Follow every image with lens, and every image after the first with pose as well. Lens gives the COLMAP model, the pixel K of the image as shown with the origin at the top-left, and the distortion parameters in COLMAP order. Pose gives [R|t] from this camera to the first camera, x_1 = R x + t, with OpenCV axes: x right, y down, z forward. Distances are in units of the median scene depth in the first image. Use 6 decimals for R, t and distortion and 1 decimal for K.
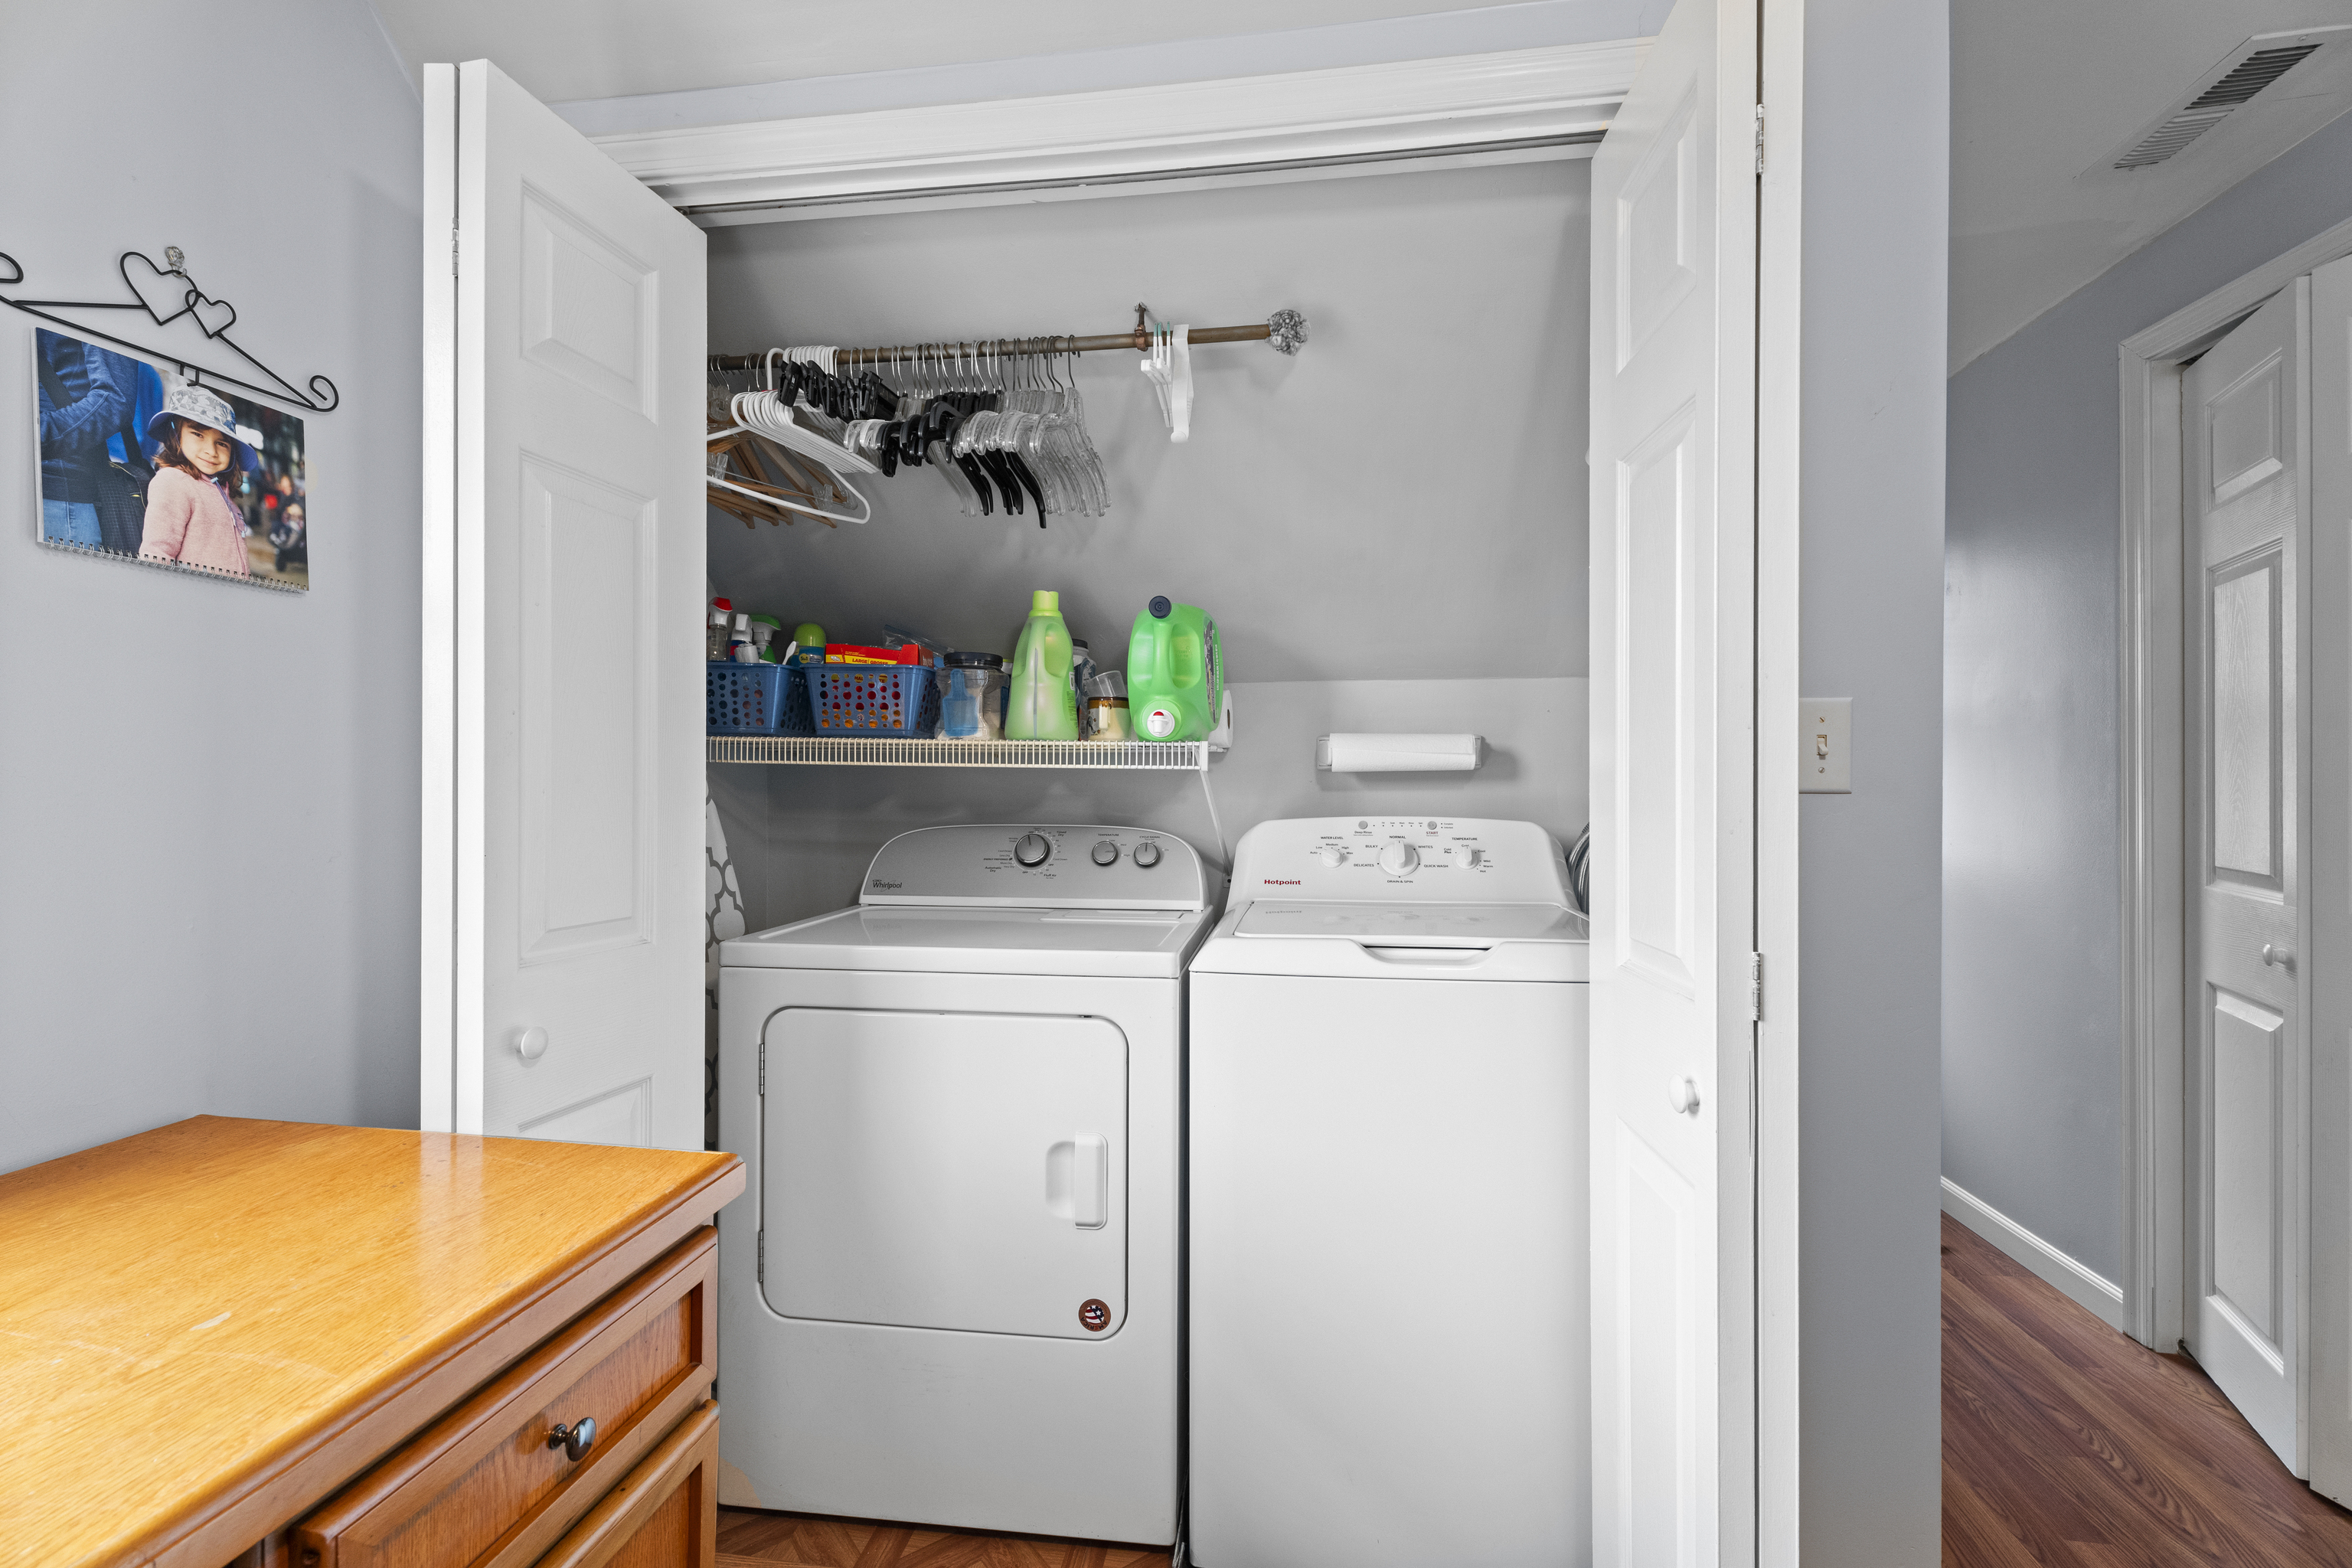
lens RADIAL K [[1072.7, 0, 1172.9], [0, 1072.7, 777.0], [0, 0, 1]] dist [0.000762, 0.000488]
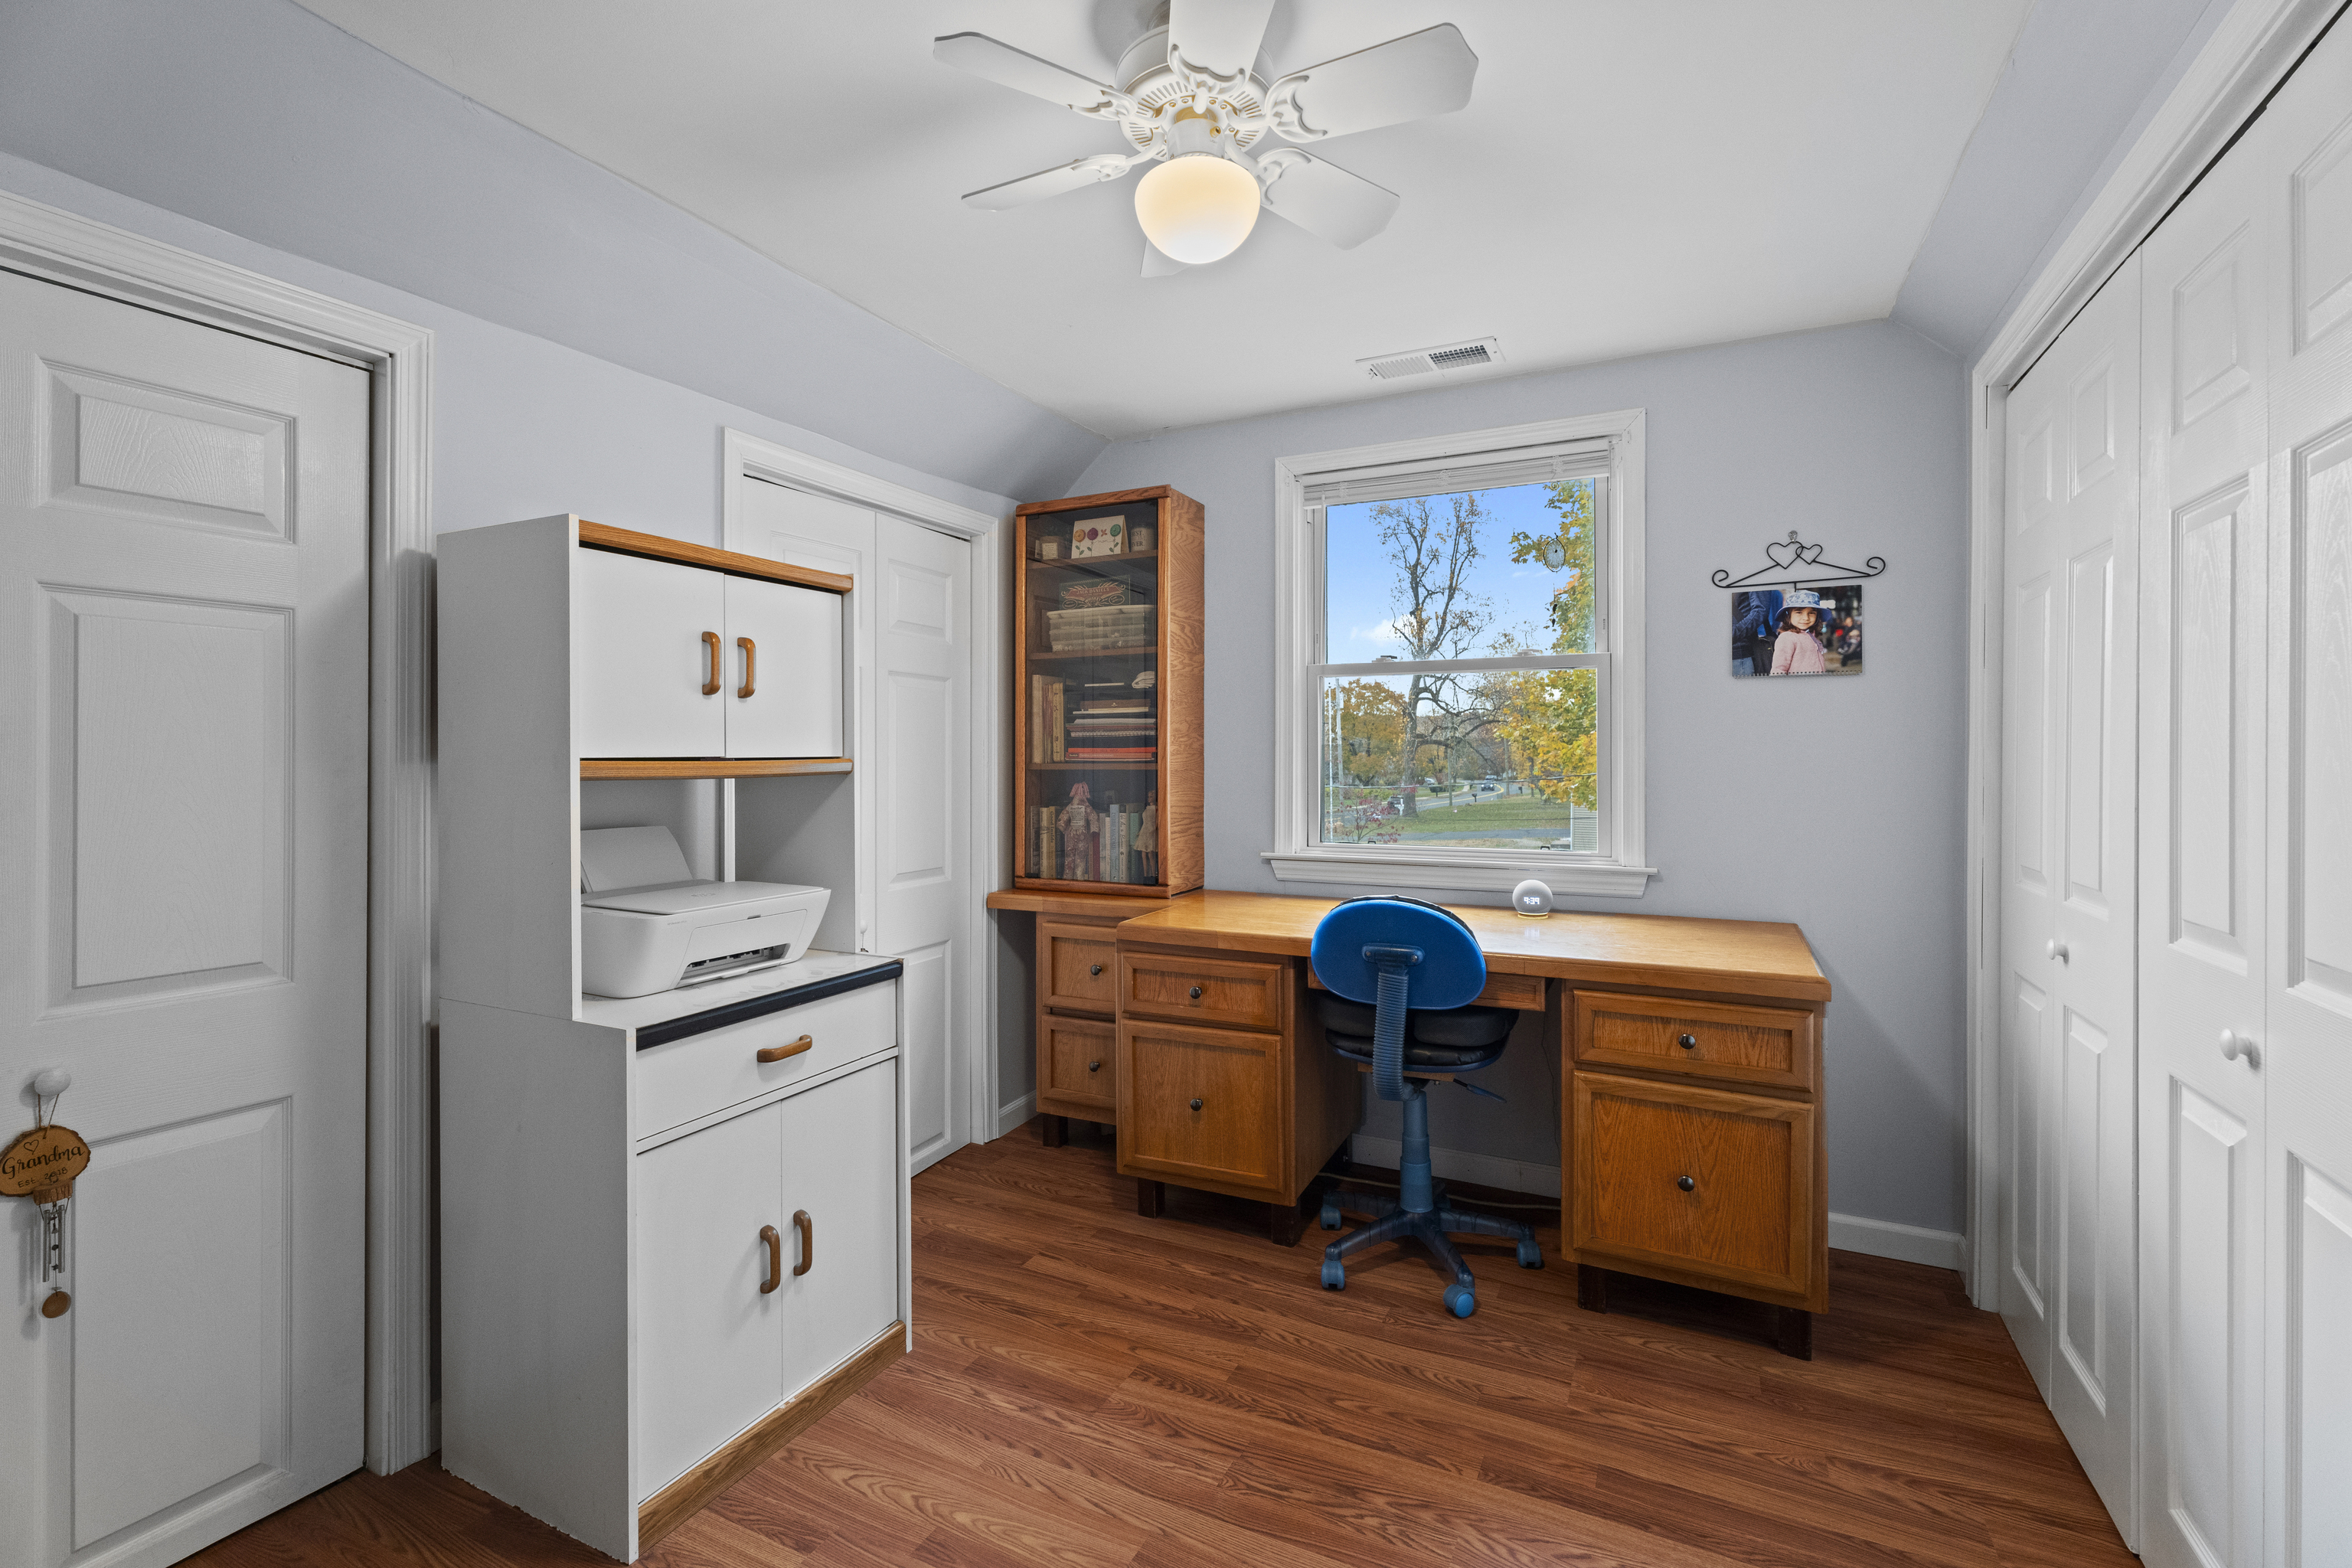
lens RADIAL K [[1072.7, 0, 1162.6], [0, 1072.7, 766.1], [0, 0, 1]] dist [0.000762, 0.000488]
pose [[-0.312890, 0.005513, -0.949773, 1.553373], [0.003120, 0.999984, 0.004776, -0.019835], [0.949784, -0.001469, -0.312902, 0.443252]]
